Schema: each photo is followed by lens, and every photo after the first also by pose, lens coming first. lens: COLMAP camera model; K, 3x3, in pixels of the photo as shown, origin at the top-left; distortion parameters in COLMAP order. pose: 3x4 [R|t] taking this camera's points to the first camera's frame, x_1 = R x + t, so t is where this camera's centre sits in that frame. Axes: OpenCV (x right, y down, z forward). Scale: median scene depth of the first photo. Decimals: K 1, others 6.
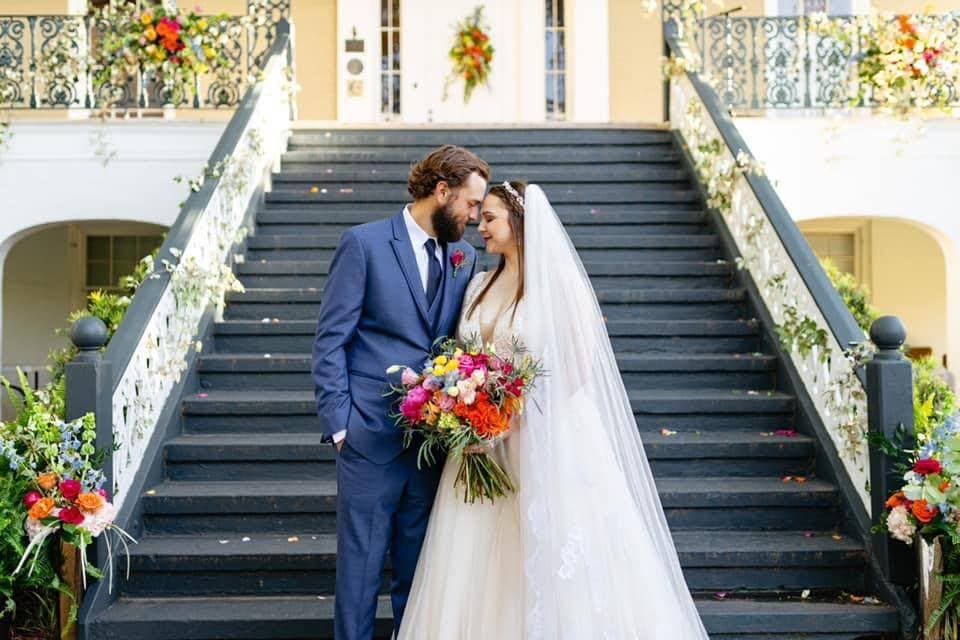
lens RADIAL K [[921.7, 0, 478.9], [0, 921.7, 318.5], [0, 0, 1]] dist [0.036414, 0.000000]
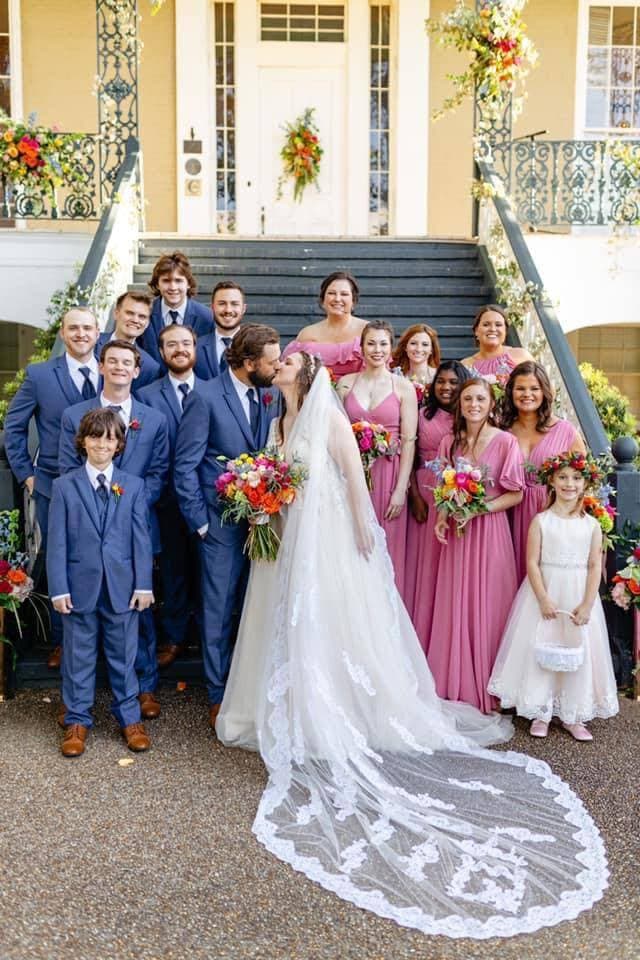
lens RADIAL K [[921.7, 0, 320.9], [0, 921.7, 479.5], [0, 0, 1]] dist [0.036414, 0.000000]
pose [[0.999809, 0.007196, 0.018167, -0.003037], [-0.009230, 0.993379, 0.114516, -0.046395], [-0.017223, -0.114662, 0.993255, -0.148552]]
